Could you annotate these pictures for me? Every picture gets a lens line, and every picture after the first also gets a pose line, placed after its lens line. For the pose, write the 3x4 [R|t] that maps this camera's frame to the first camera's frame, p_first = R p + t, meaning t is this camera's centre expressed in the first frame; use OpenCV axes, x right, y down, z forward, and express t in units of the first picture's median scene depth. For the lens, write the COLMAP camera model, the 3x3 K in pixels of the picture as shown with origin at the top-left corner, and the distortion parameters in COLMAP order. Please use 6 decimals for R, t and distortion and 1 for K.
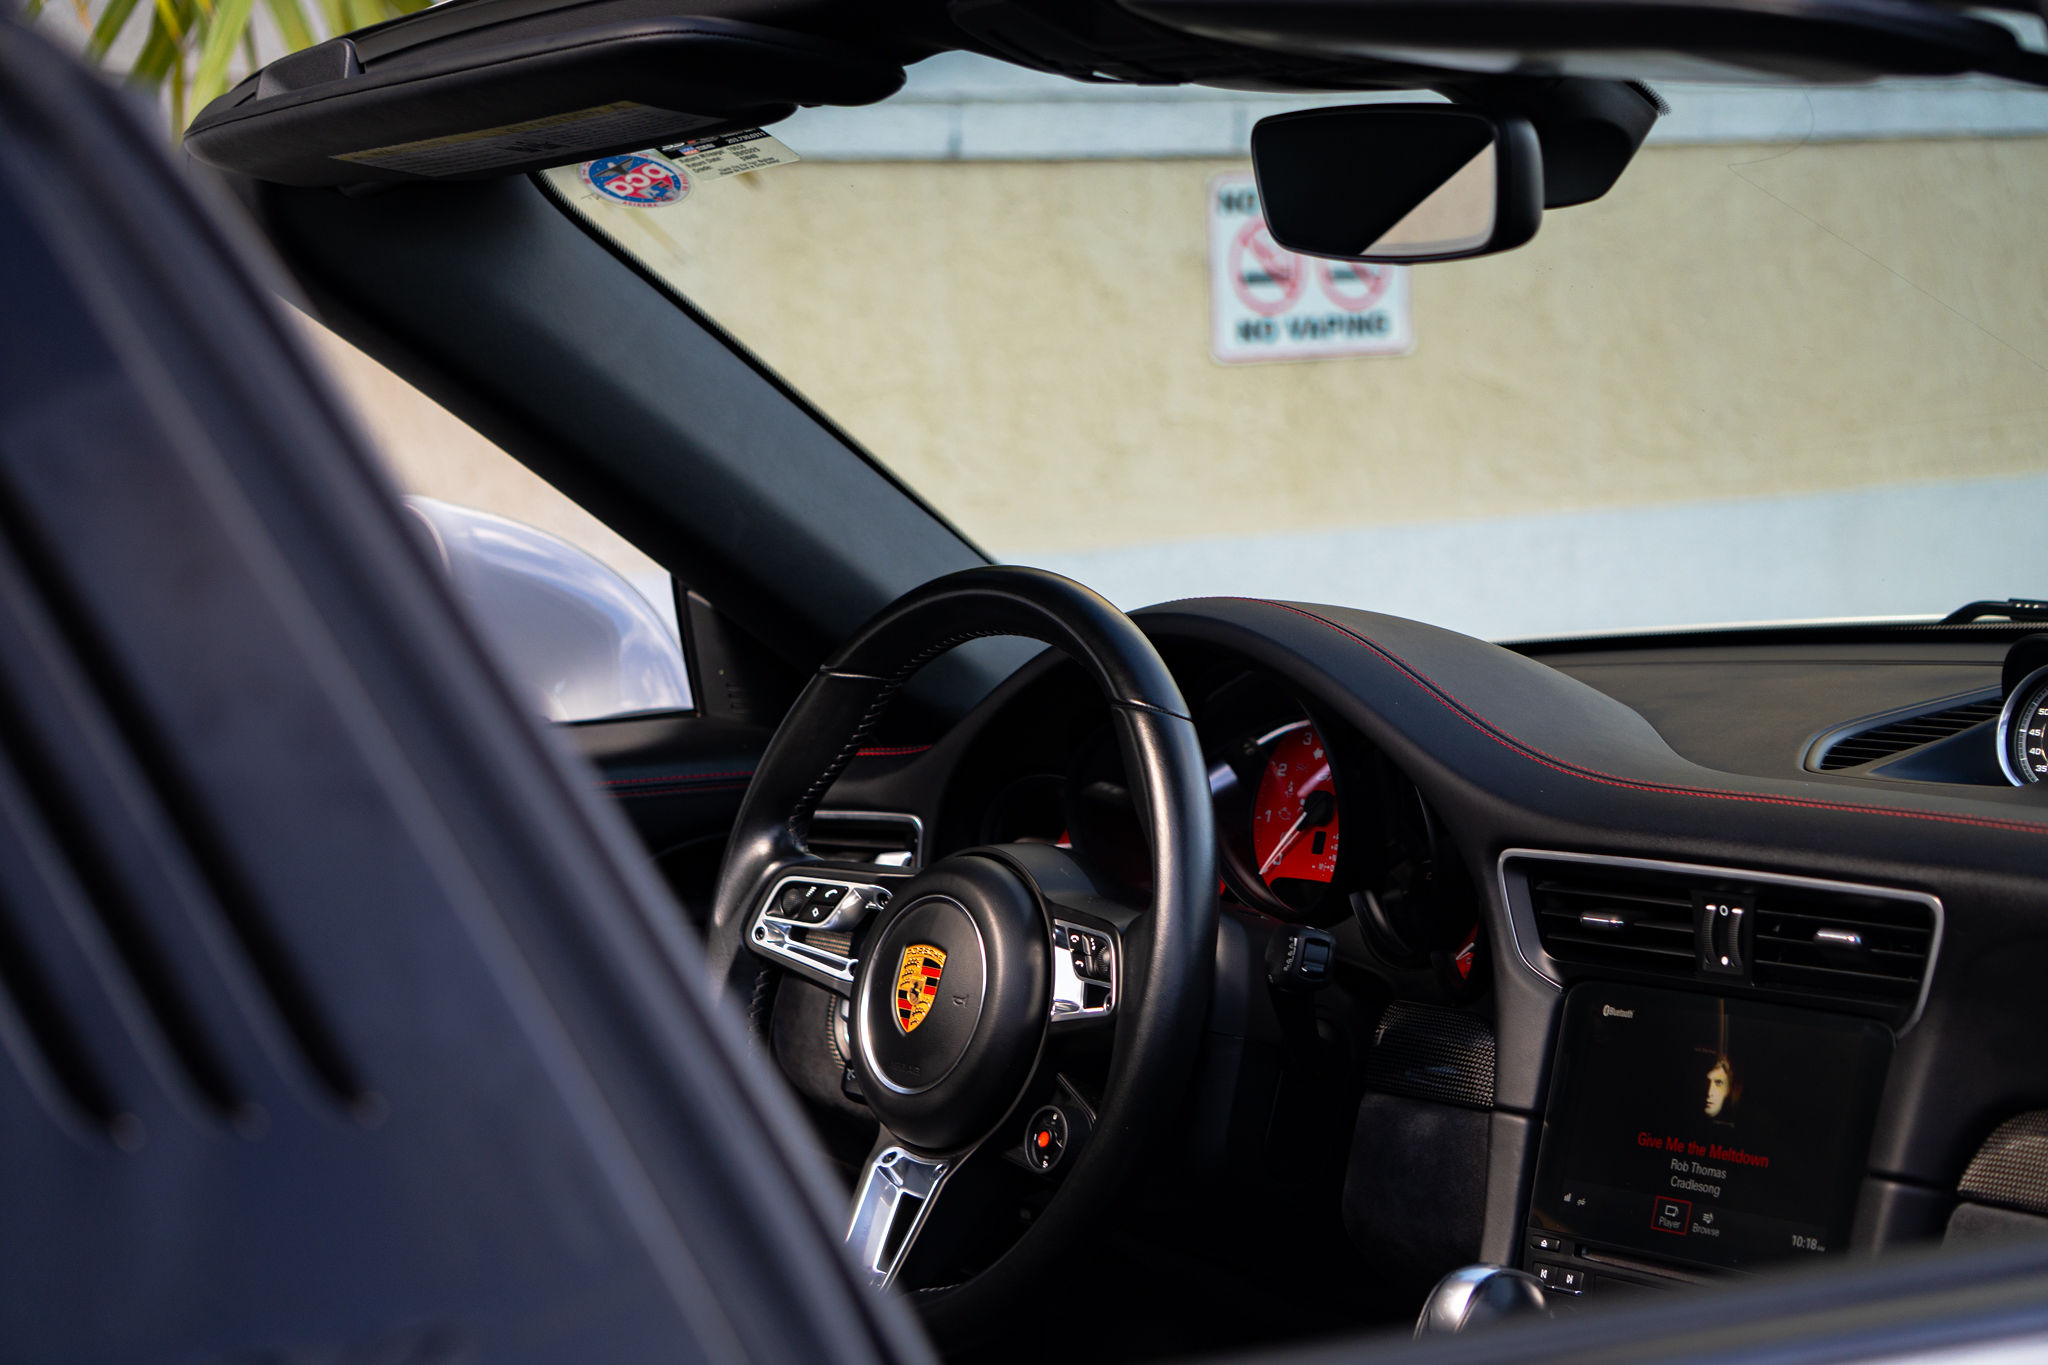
lens RADIAL K [[4849.7, 0, 1039.0], [0, 4849.7, 685.8], [0, 0, 1]] dist [0.193658, 0.000000]
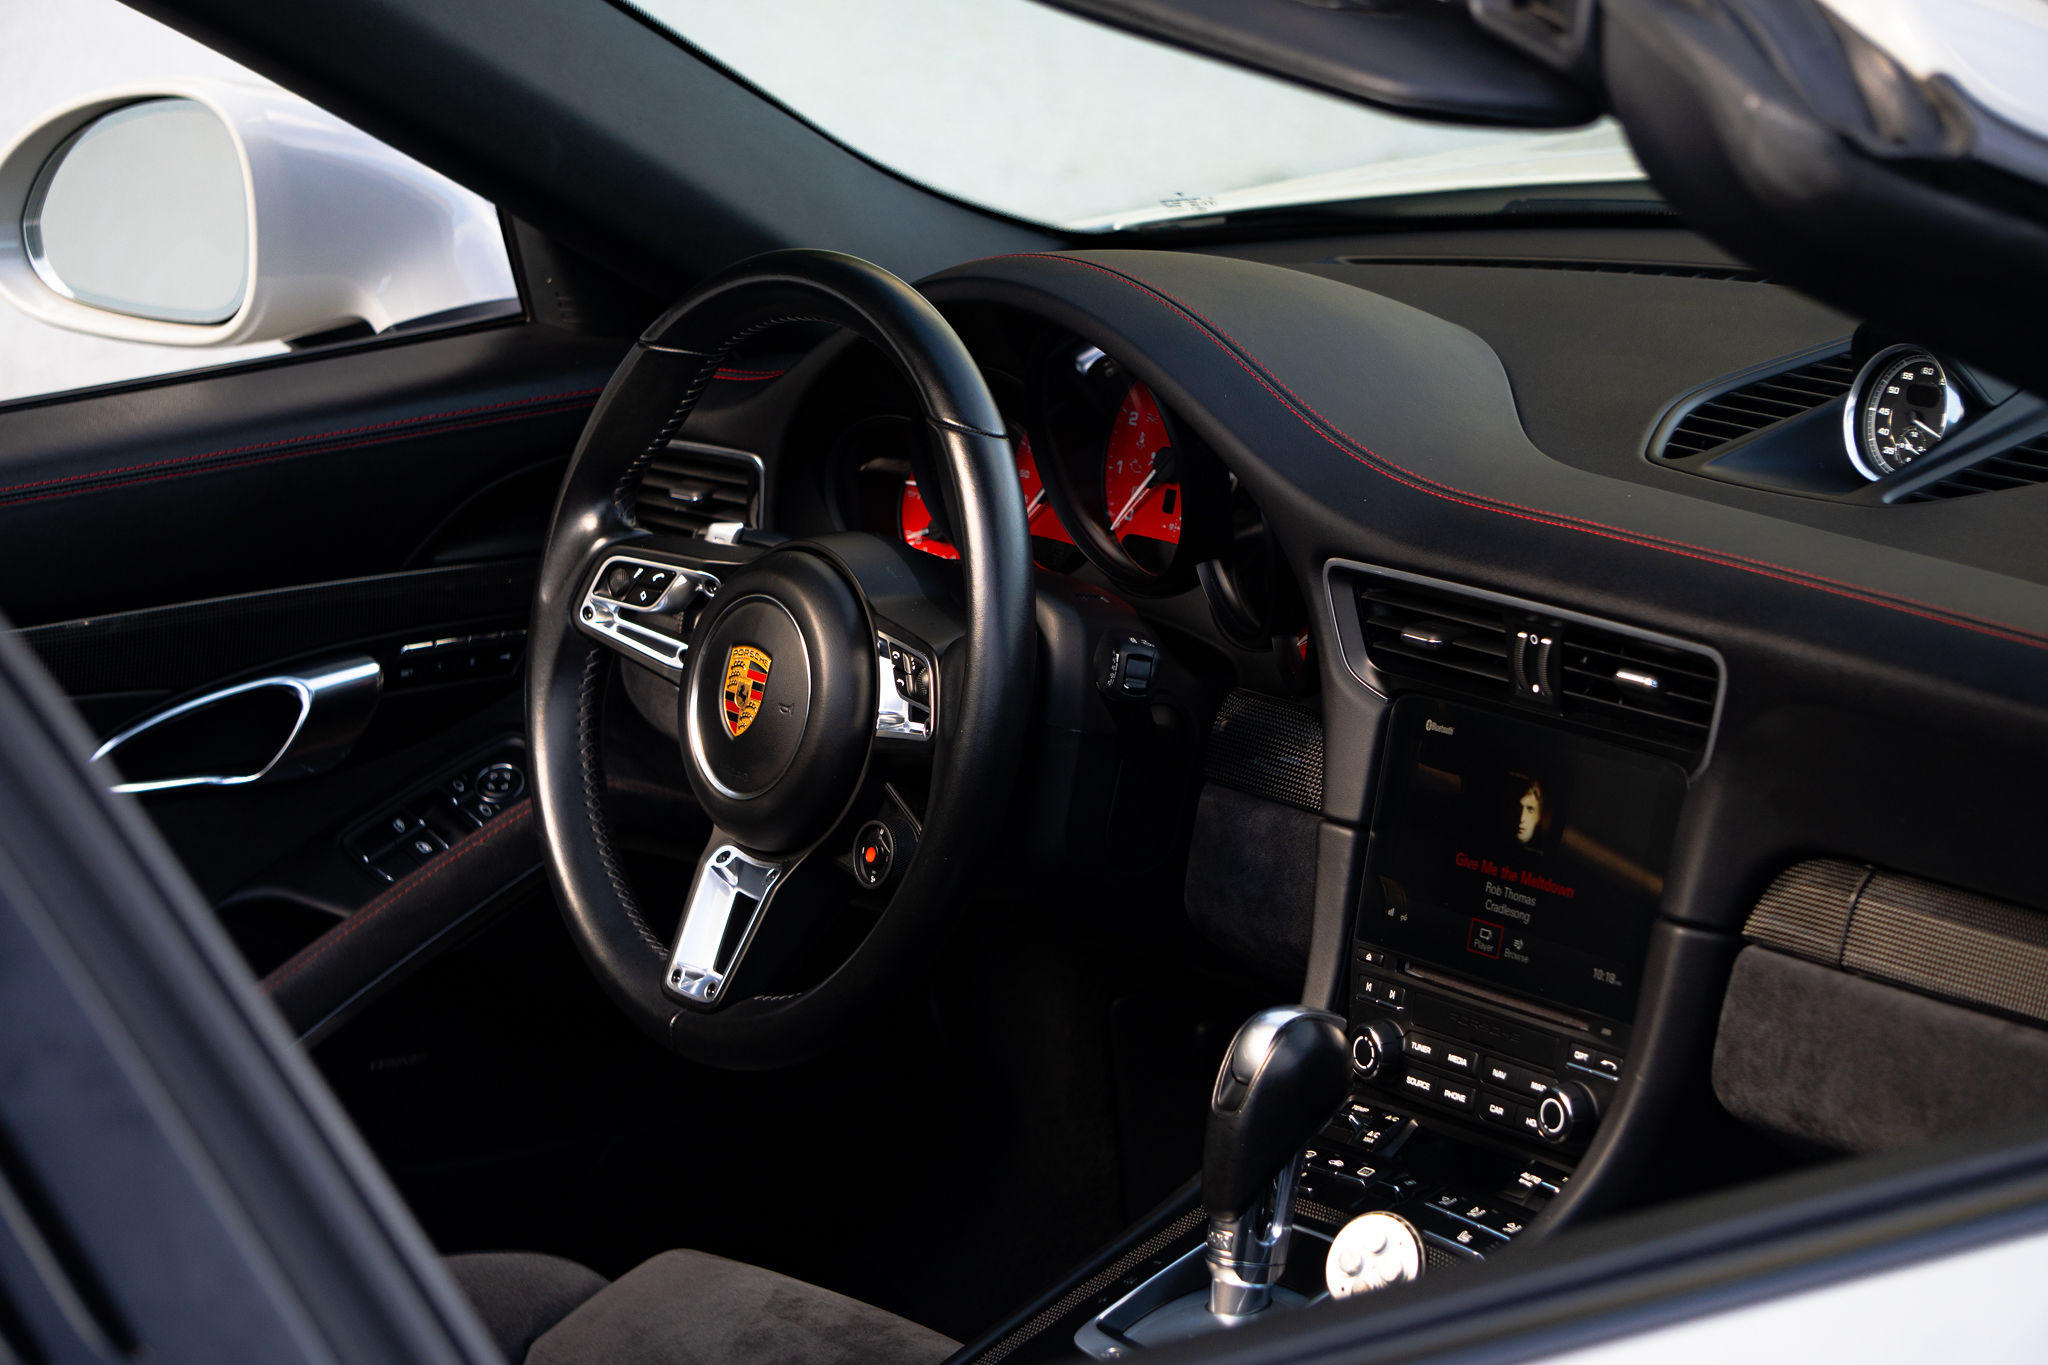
lens RADIAL K [[6919.2, 0, 1006.8], [0, 6919.2, 696.6], [0, 0, 1]] dist [0.816128, 0.000000]
pose [[0.999358, -0.022332, -0.028025, 0.068874], [0.026708, 0.985596, 0.166994, -0.173312], [0.023892, -0.167635, 0.985560, -0.385112]]
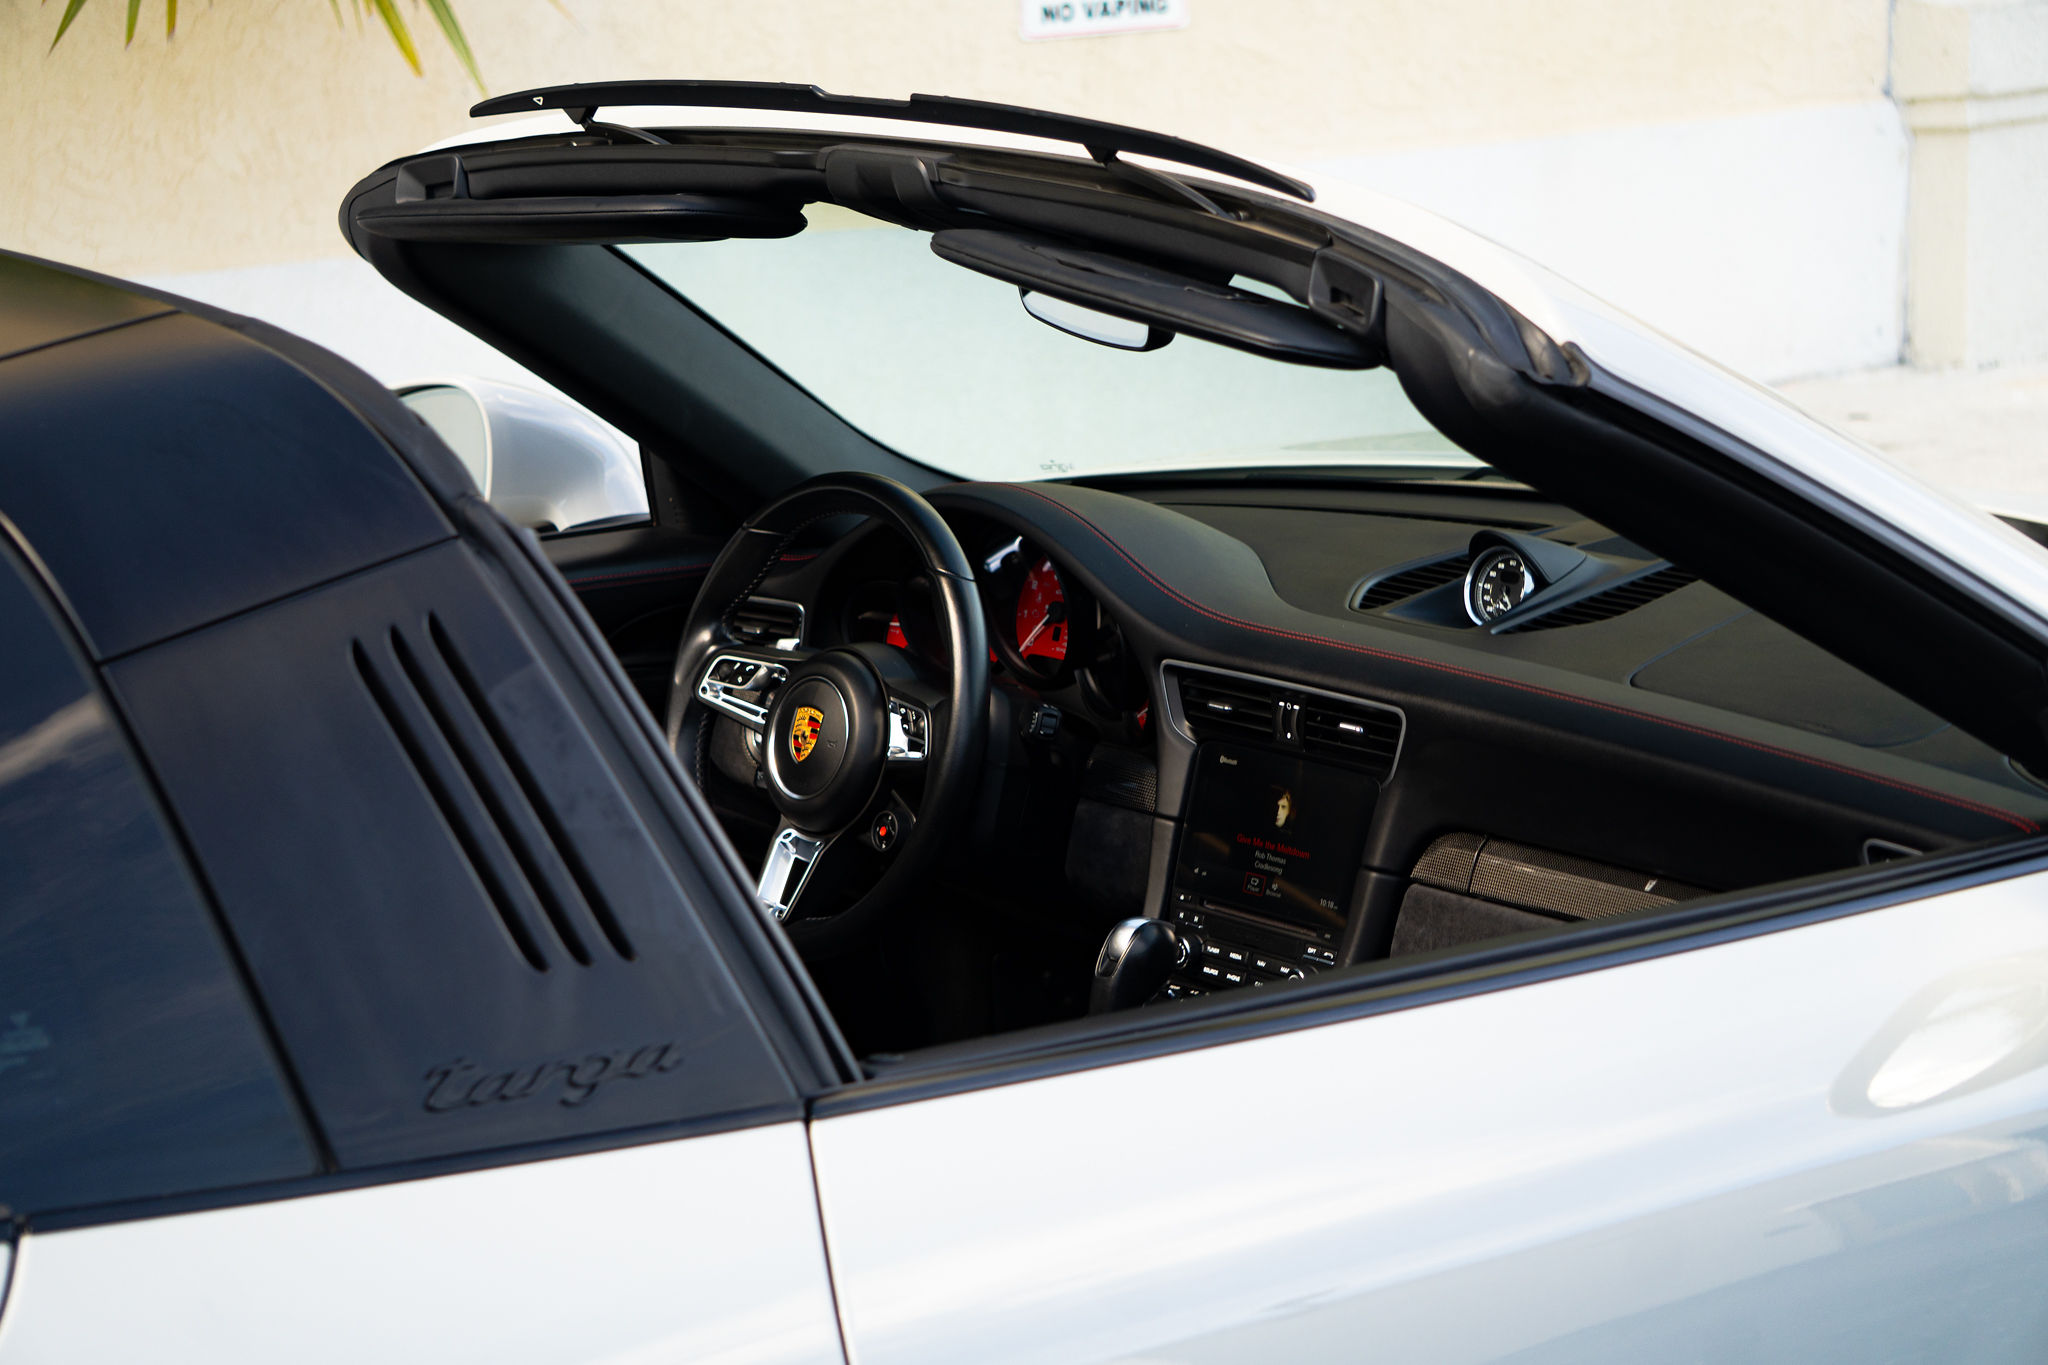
lens RADIAL K [[4849.7, 0, 1026.7], [0, 4849.7, 671.9], [0, 0, 1]] dist [0.193658, 0.000000]
pose [[0.999376, 0.006416, 0.034721, -0.007804], [-0.010213, 0.993844, 0.110318, -0.142202], [-0.033799, -0.110604, 0.993290, -0.629033]]
